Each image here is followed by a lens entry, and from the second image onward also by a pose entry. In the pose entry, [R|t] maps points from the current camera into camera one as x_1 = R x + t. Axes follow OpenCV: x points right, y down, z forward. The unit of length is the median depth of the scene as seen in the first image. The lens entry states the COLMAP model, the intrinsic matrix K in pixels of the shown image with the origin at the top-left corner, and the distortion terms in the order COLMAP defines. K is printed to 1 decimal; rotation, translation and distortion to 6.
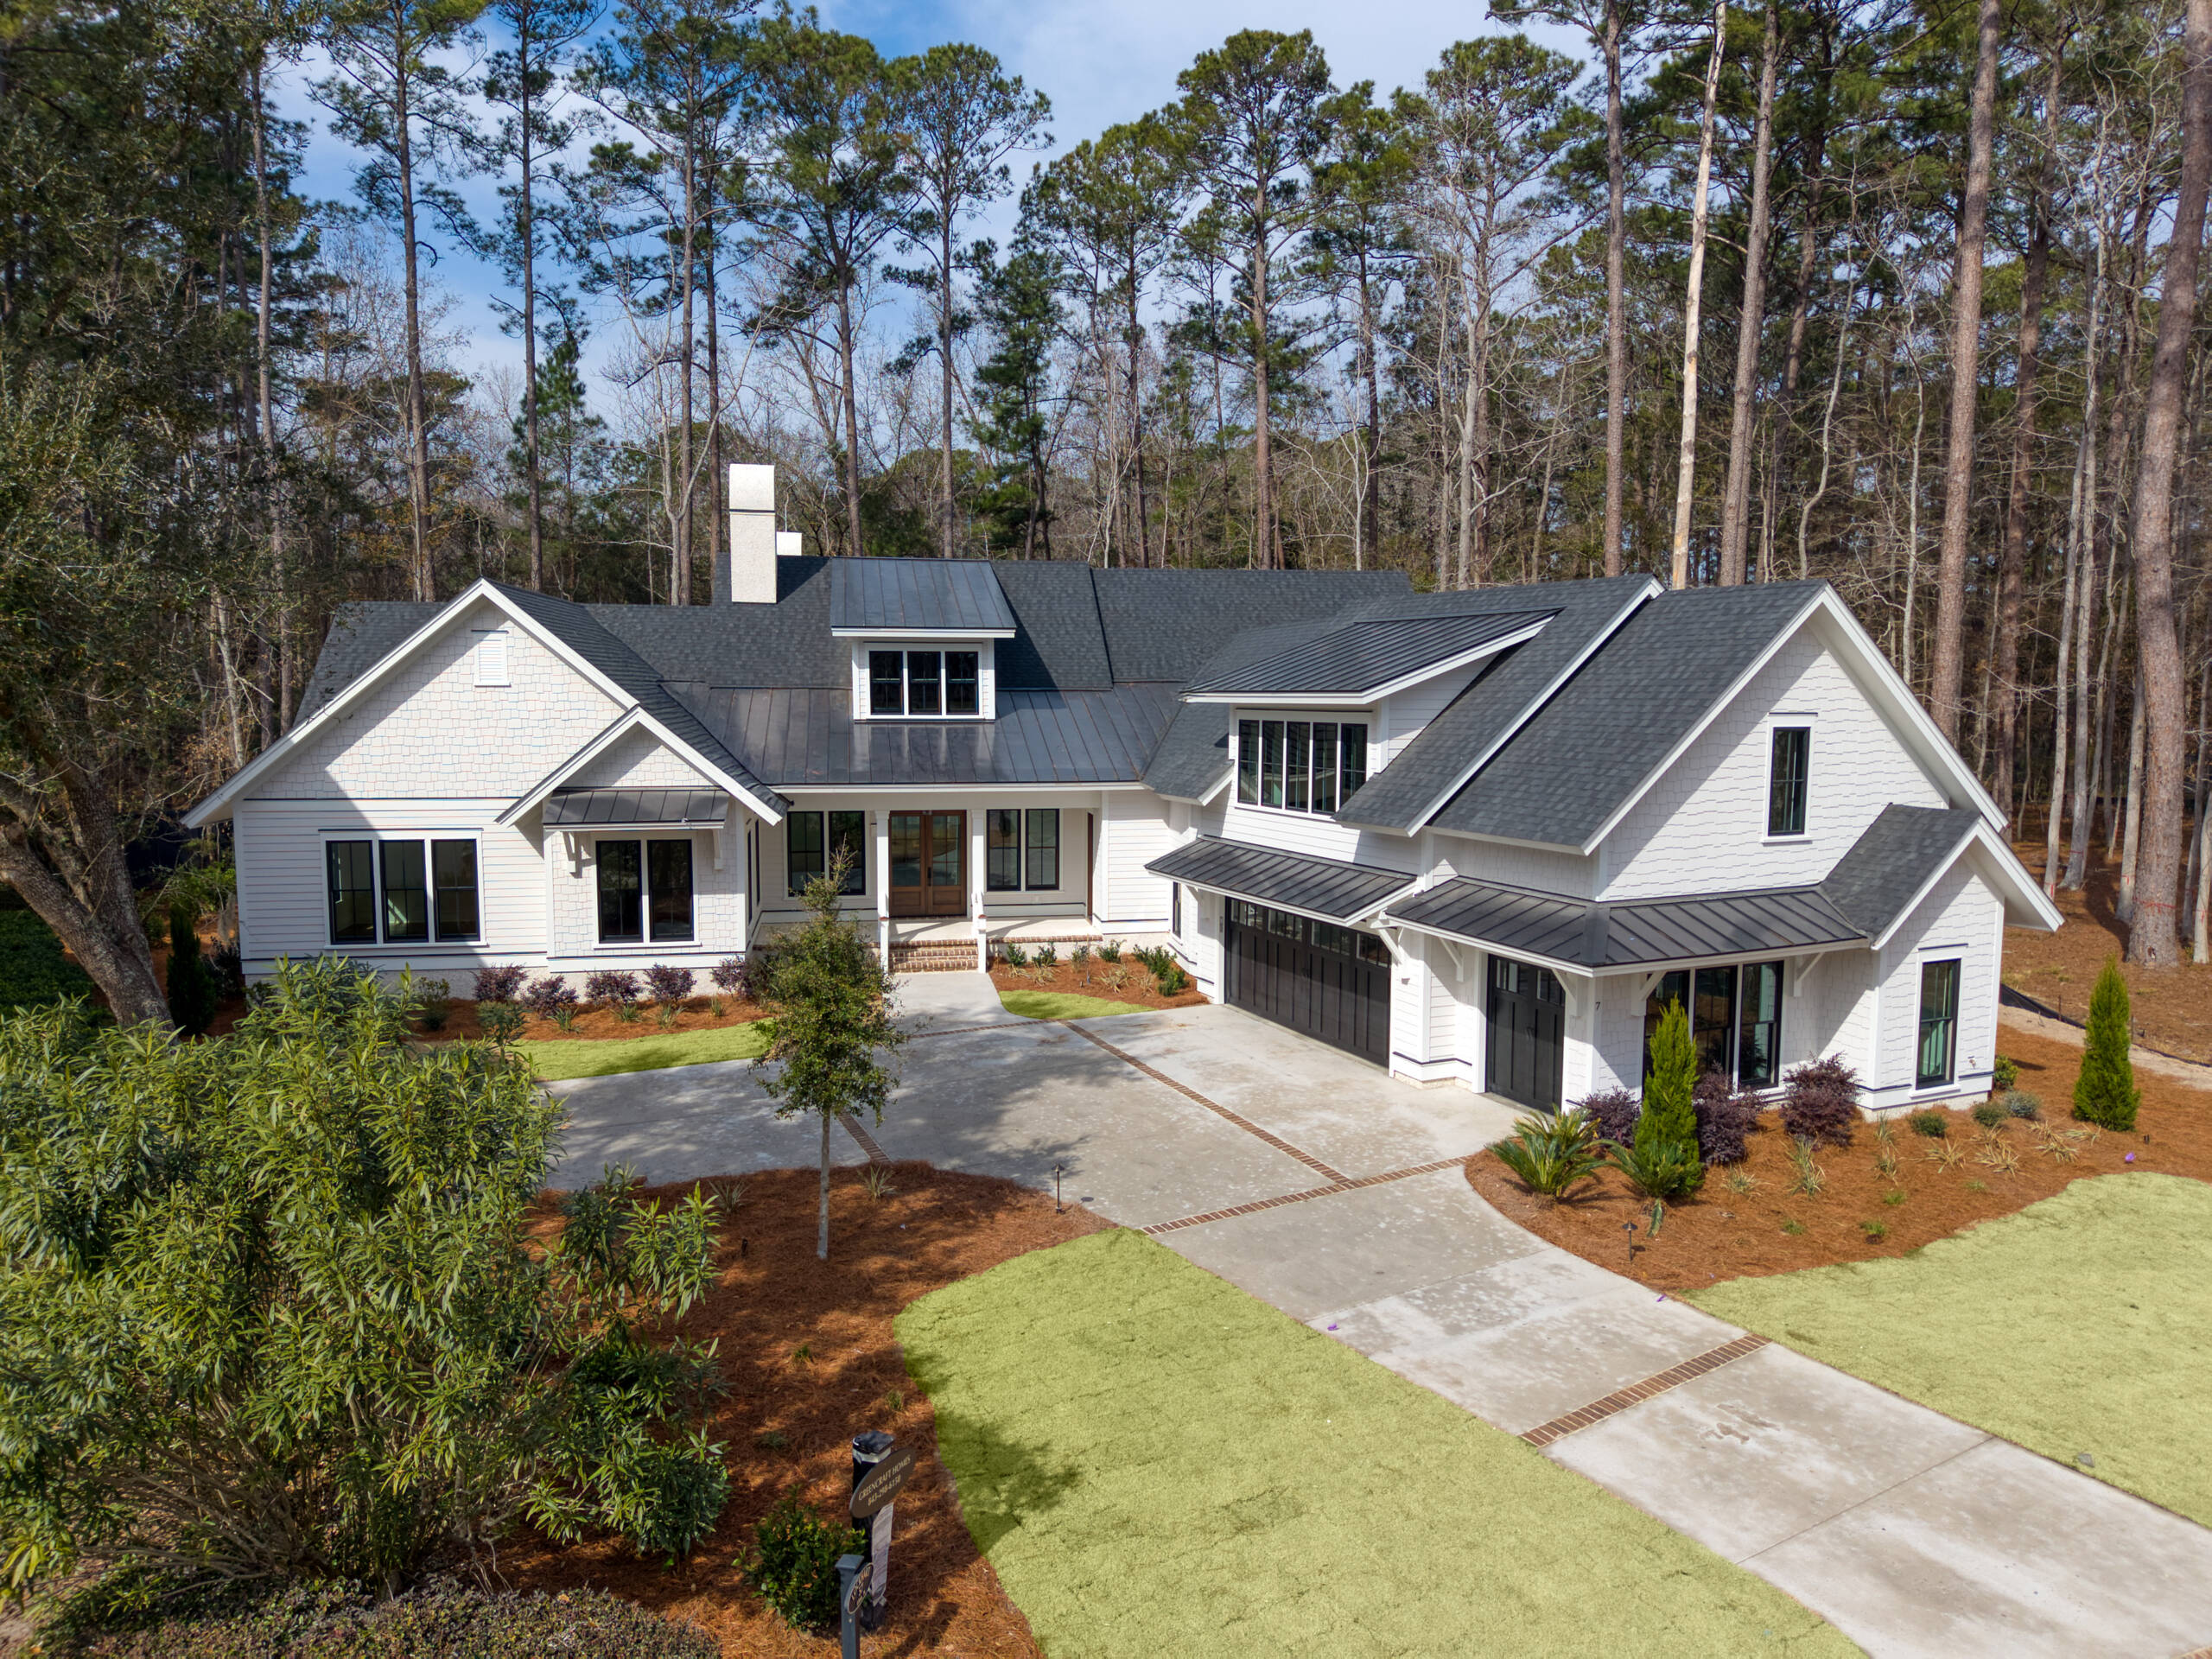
lens RADIAL K [[1479.0, 0, 1099.3], [0, 1479.0, 826.4], [0, 0, 1]] dist [0.033114, -0.032176]
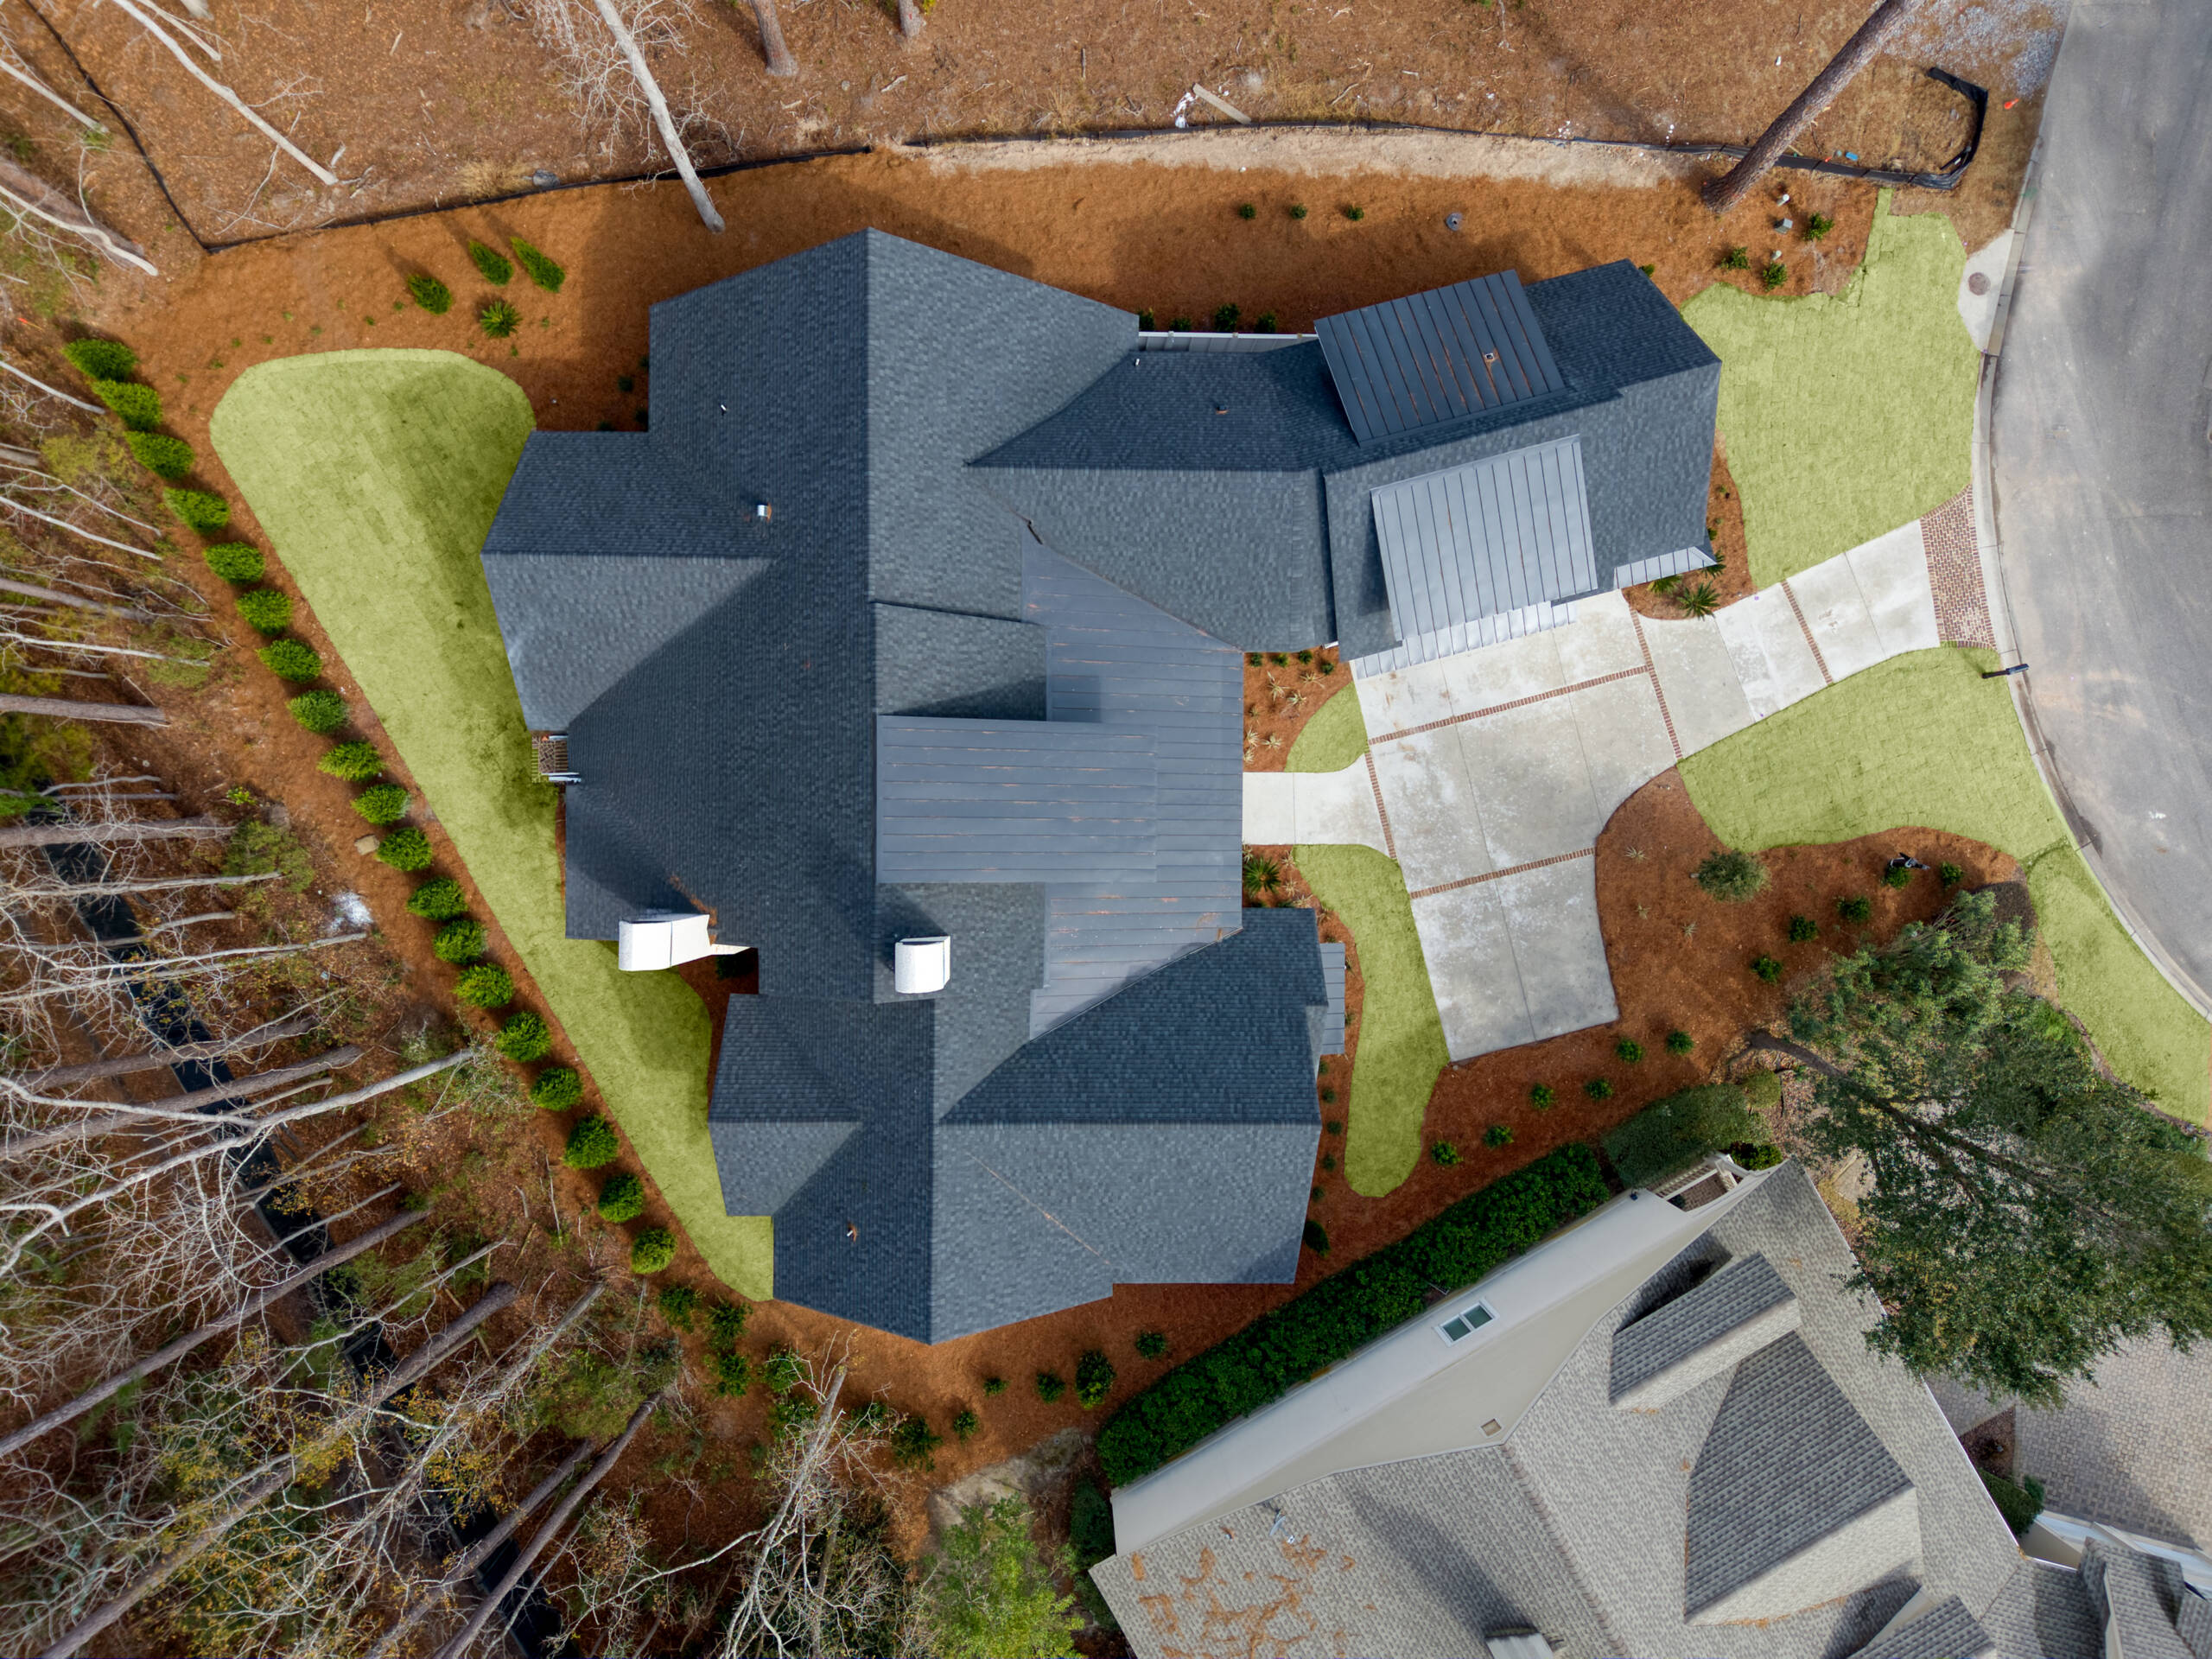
lens RADIAL K [[1479.0, 0, 1099.3], [0, 1479.0, 826.4], [0, 0, 1]] dist [0.033114, -0.032176]
pose [[0.171001, -0.985243, 0.007432, -0.180548], [0.066760, 0.019112, 0.997586, -1.540529], [-0.983007, -0.170092, 0.069043, 1.131566]]
